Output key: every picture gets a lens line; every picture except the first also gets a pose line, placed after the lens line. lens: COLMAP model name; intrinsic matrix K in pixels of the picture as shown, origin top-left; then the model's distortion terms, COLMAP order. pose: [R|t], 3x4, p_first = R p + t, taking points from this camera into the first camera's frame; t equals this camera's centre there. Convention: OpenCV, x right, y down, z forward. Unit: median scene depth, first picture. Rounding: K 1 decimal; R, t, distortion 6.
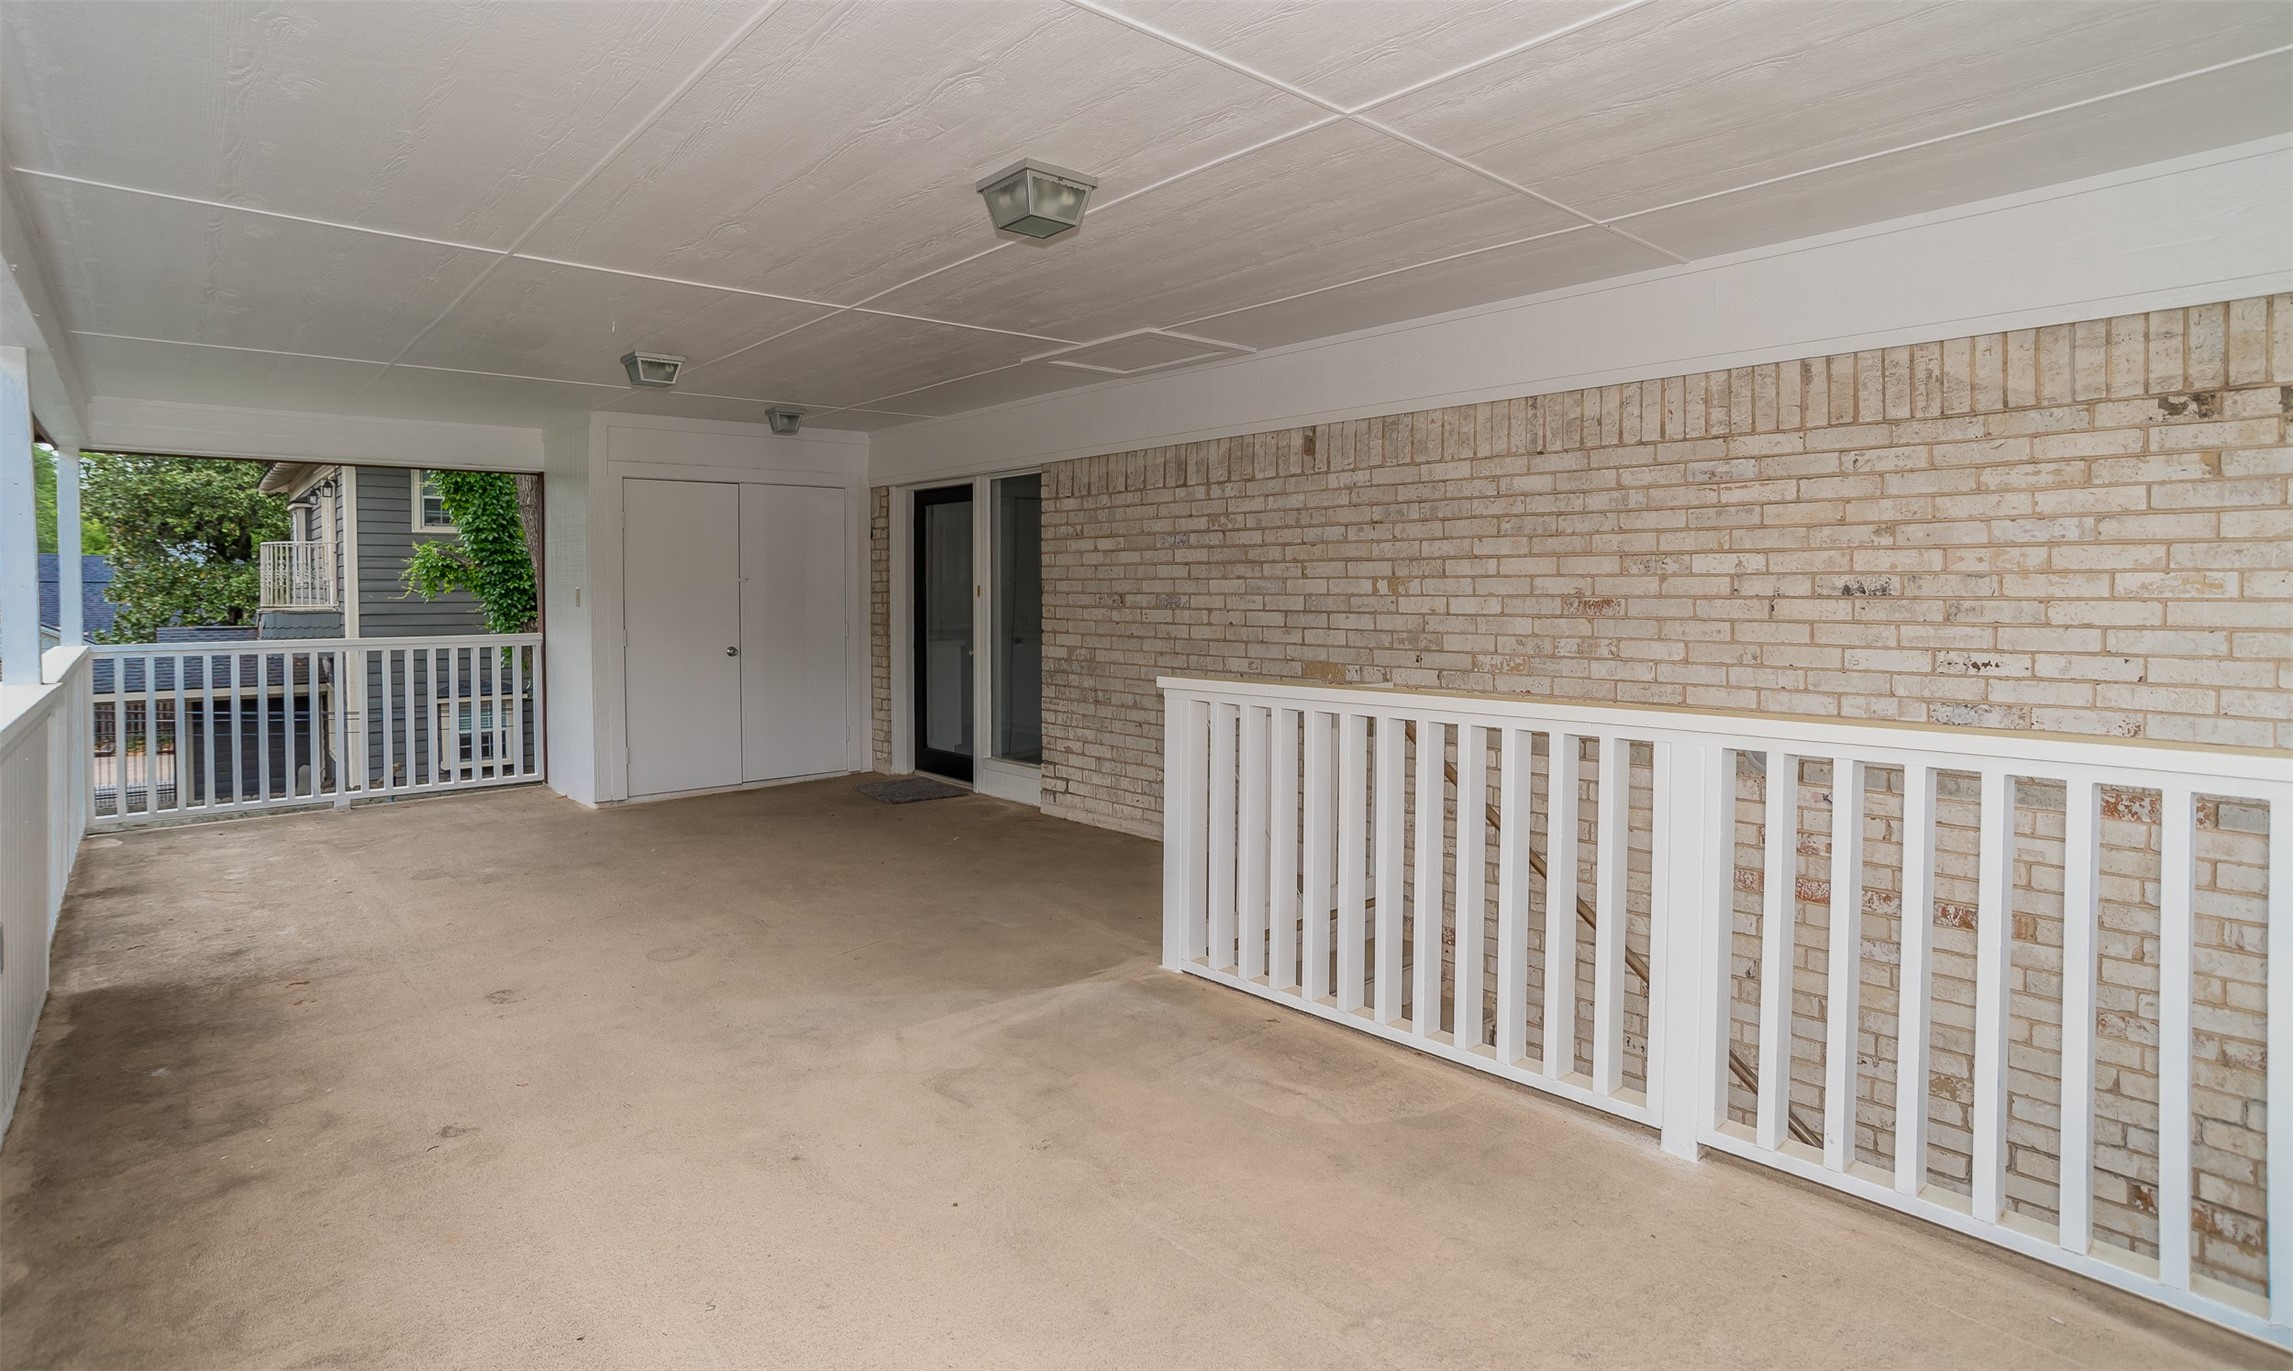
lens RADIAL K [[1195.0, 0, 1139.1], [0, 1195.0, 623.8], [0, 0, 1]] dist [-0.001436, -0.000003]
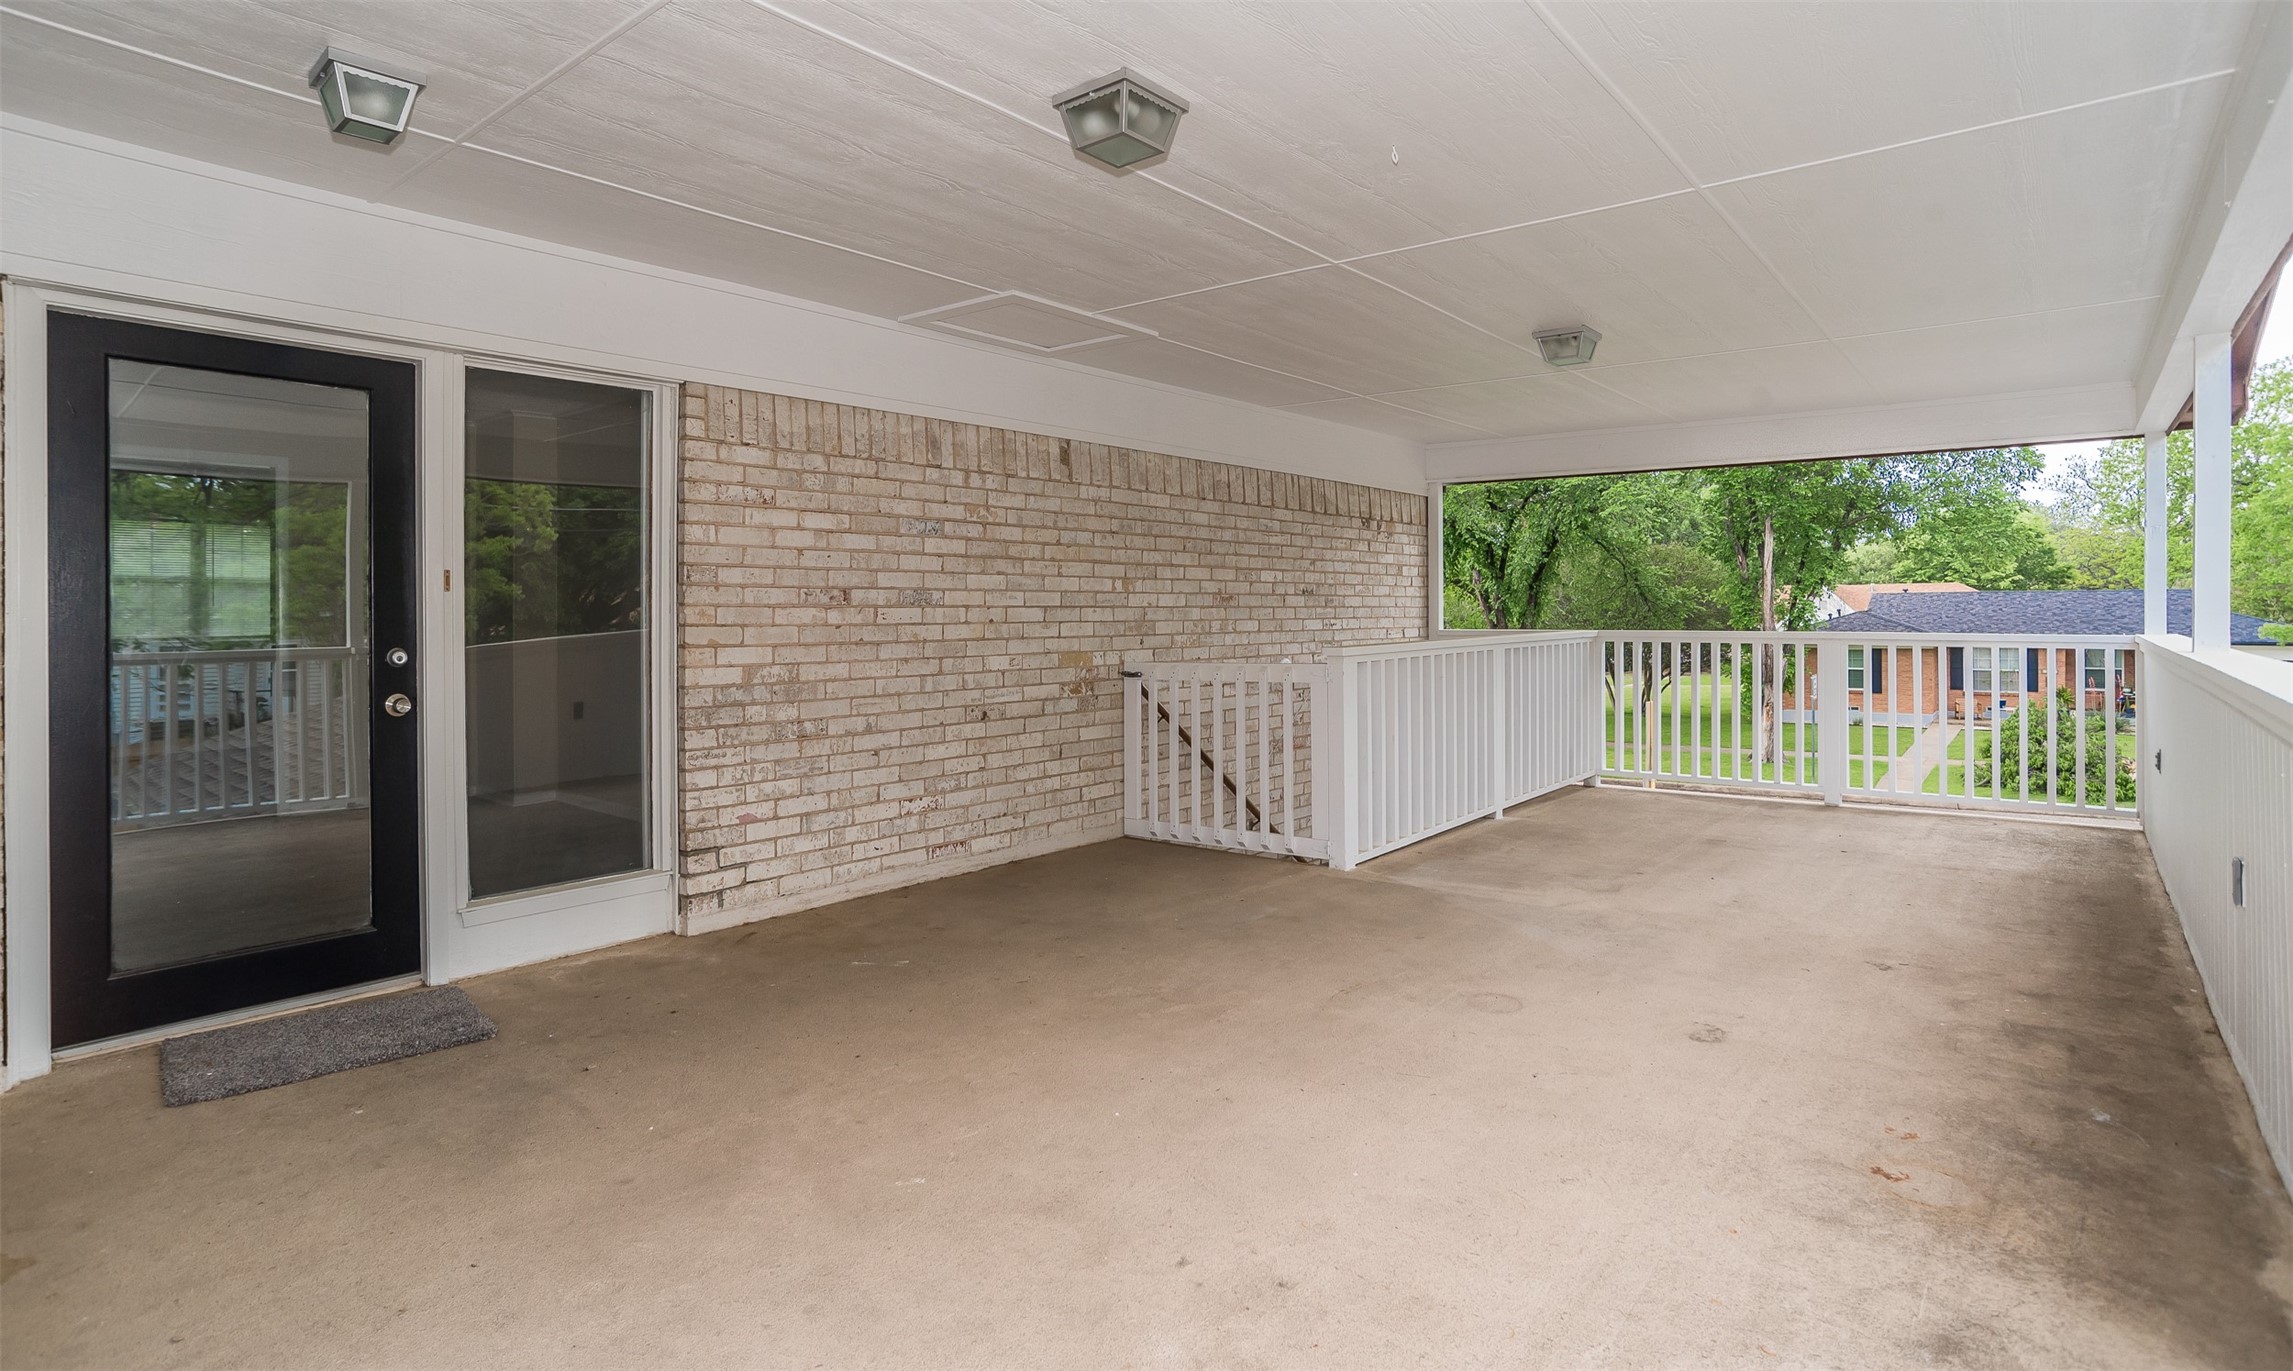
lens RADIAL K [[1195.0, 0, 1139.1], [0, 1195.0, 623.8], [0, 0, 1]] dist [-0.001436, -0.000003]
pose [[-0.165319, -0.006653, 0.986218, -0.935248], [0.036842, 0.999238, 0.012917, -0.006207], [-0.985552, 0.038469, -0.164947, 1.095003]]
